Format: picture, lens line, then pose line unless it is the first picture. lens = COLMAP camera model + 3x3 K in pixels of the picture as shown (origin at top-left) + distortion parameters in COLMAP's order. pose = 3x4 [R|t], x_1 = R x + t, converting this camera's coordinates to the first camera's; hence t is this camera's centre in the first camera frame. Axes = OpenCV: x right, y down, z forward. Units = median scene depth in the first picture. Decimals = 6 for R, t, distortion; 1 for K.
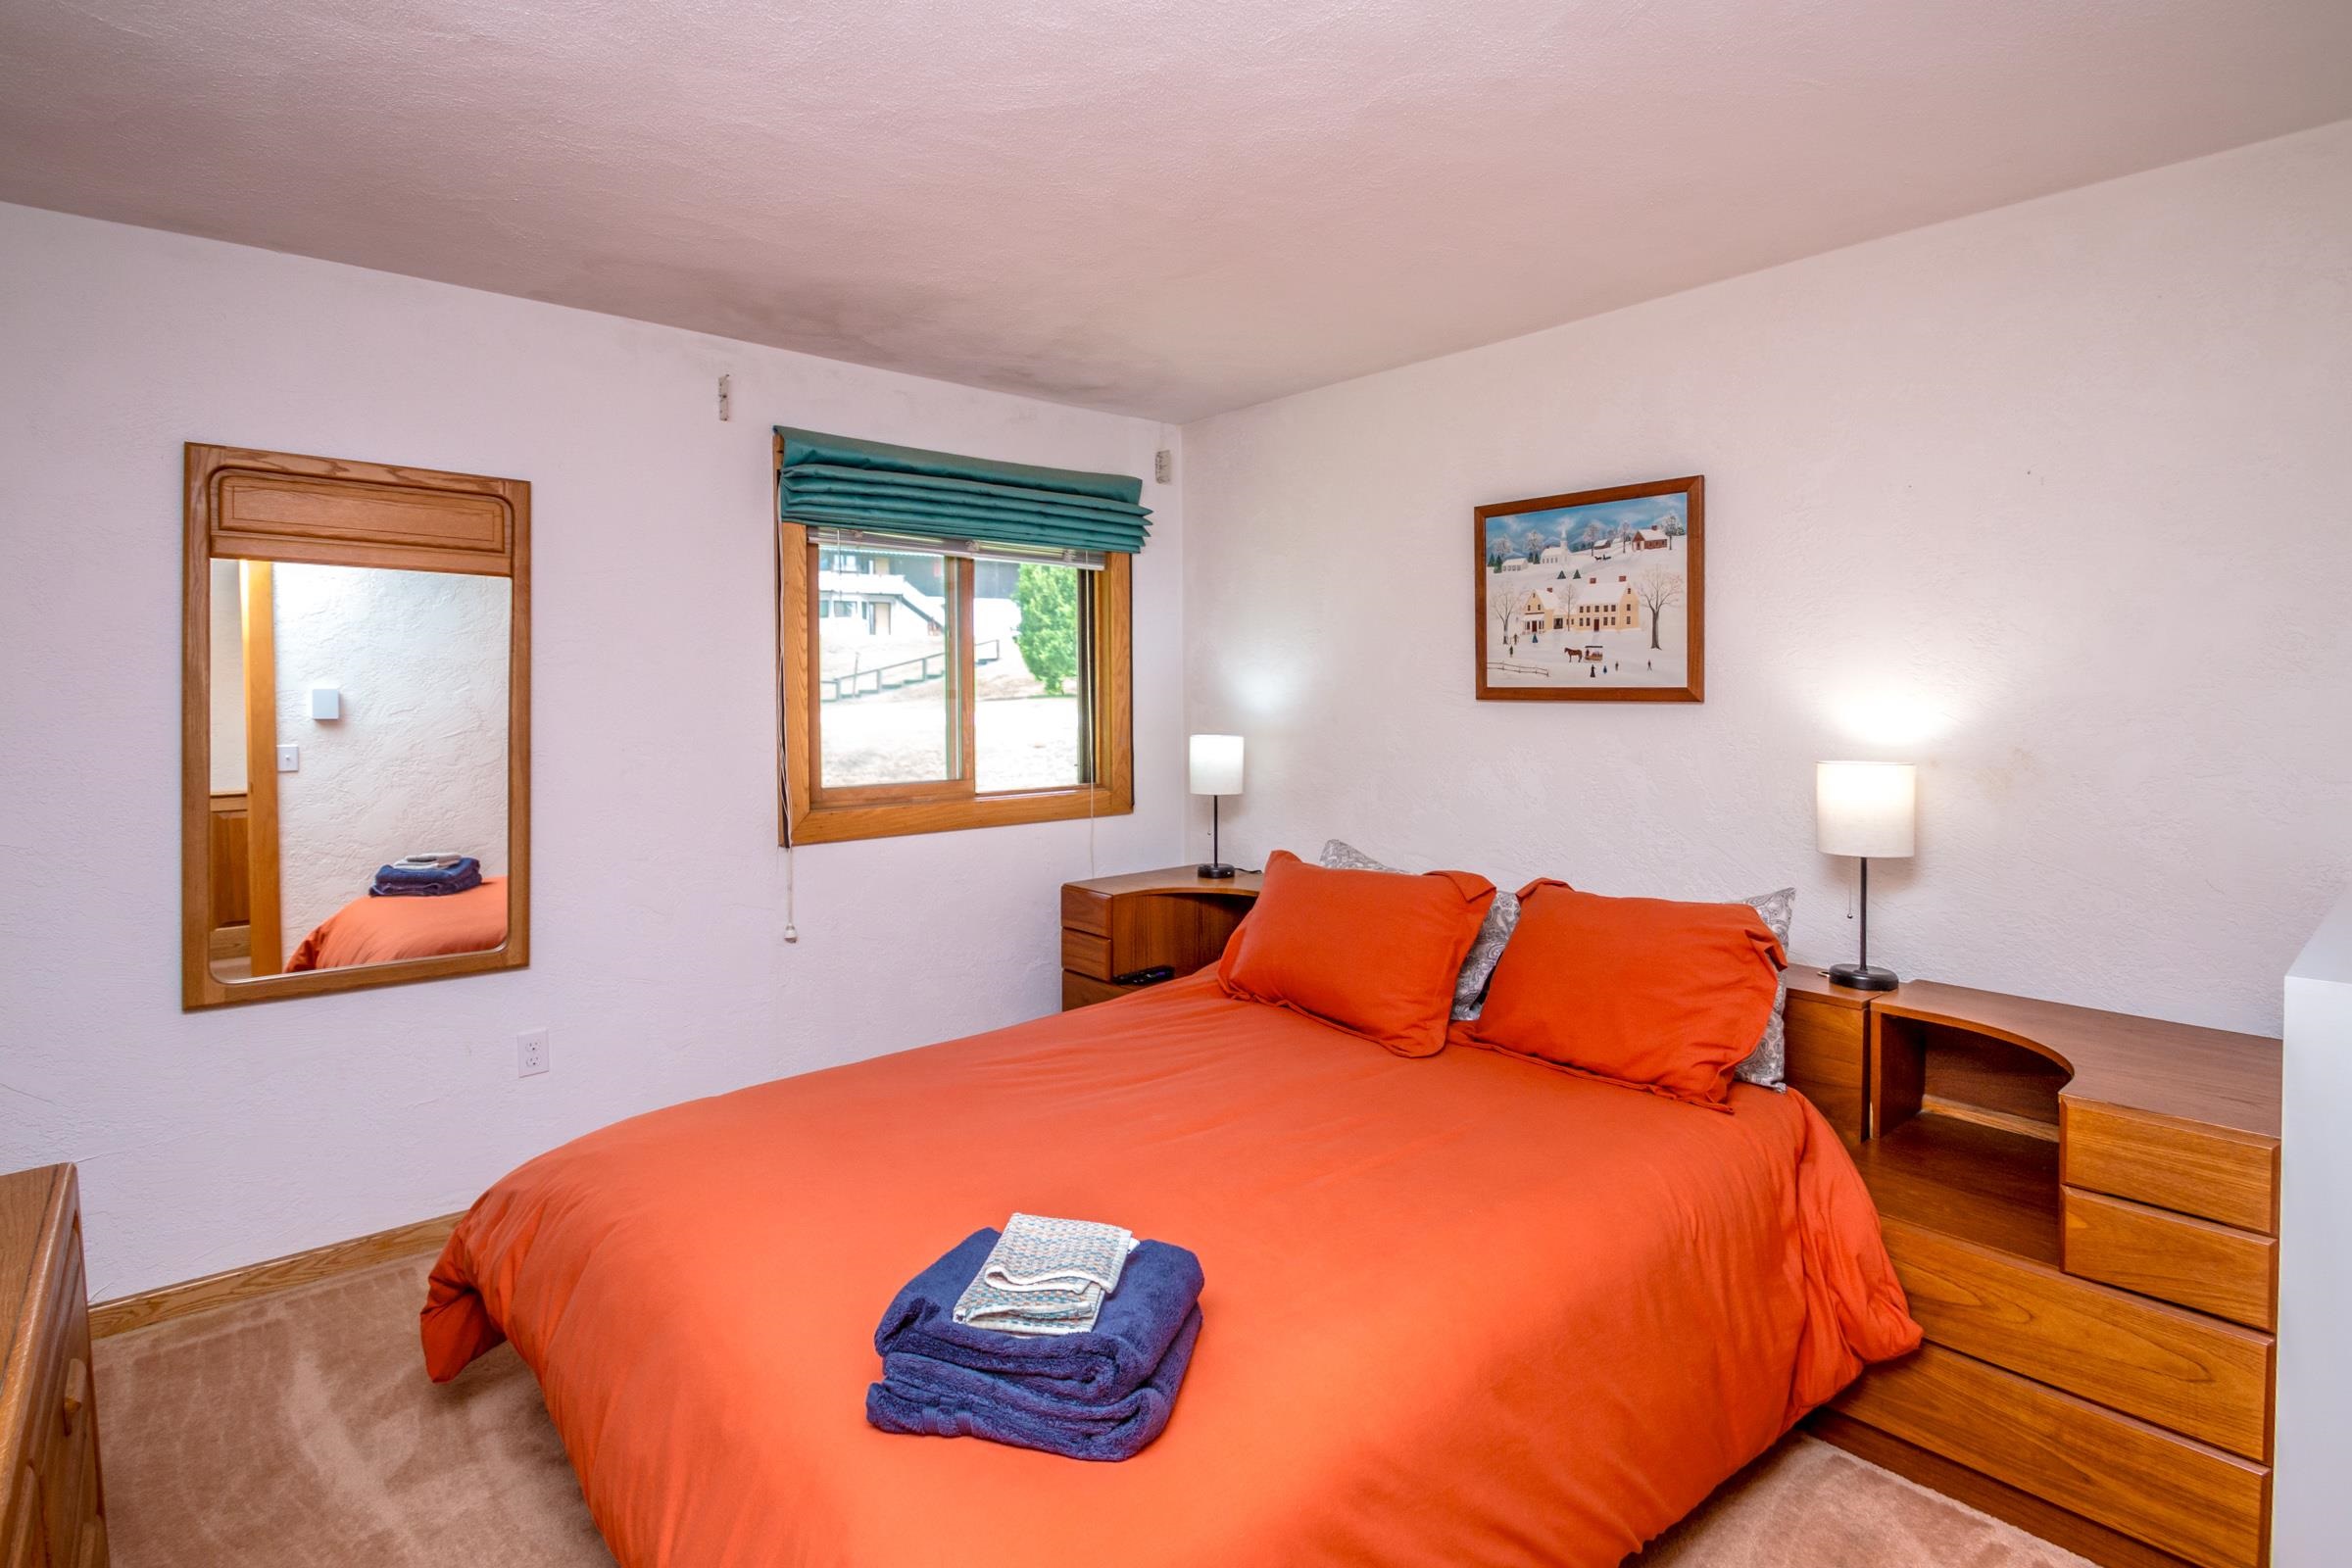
lens RADIAL K [[1138.6, 0, 1183.9], [0, 1138.6, 726.3], [0, 0, 1]] dist [-0.010036, -0.008819]
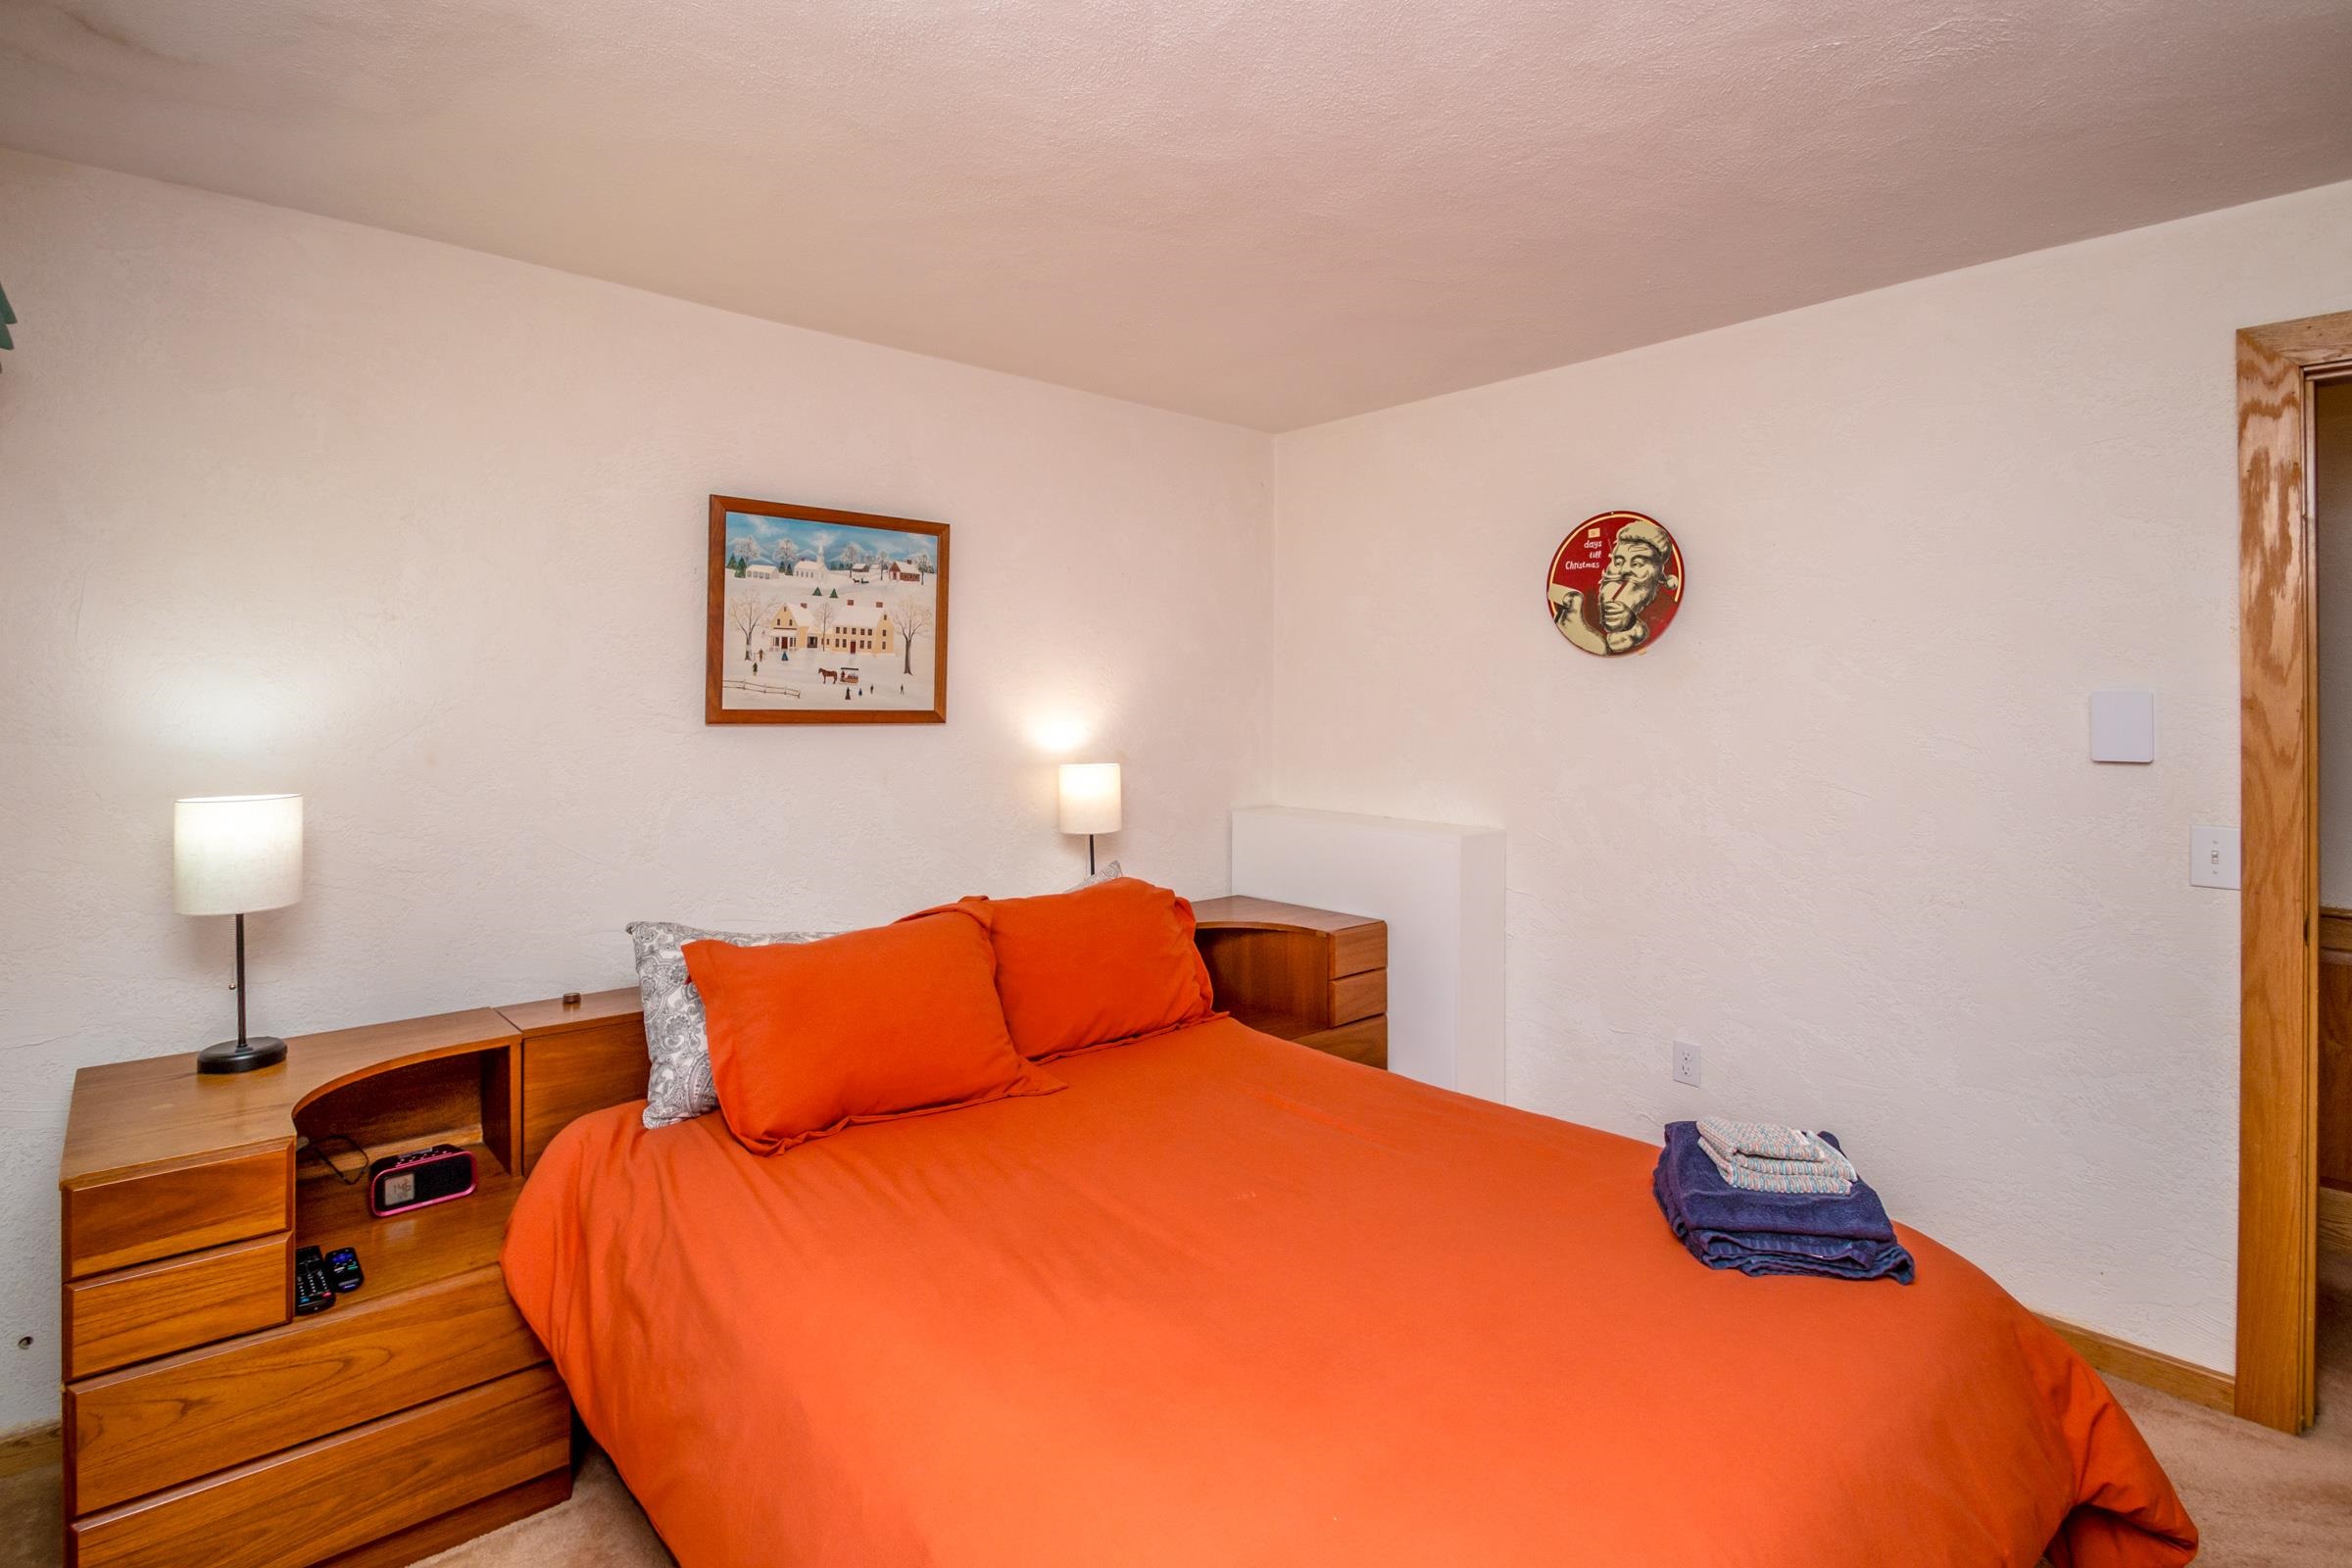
lens RADIAL K [[1138.6, 0, 1218.5], [0, 1138.6, 674.0], [0, 0, 1]] dist [-0.010036, -0.008819]
pose [[-0.025960, 0.033345, 0.999107, -0.631789], [0.032997, 0.998927, -0.032482, -0.022728], [-0.999118, 0.032124, -0.027033, 0.701935]]
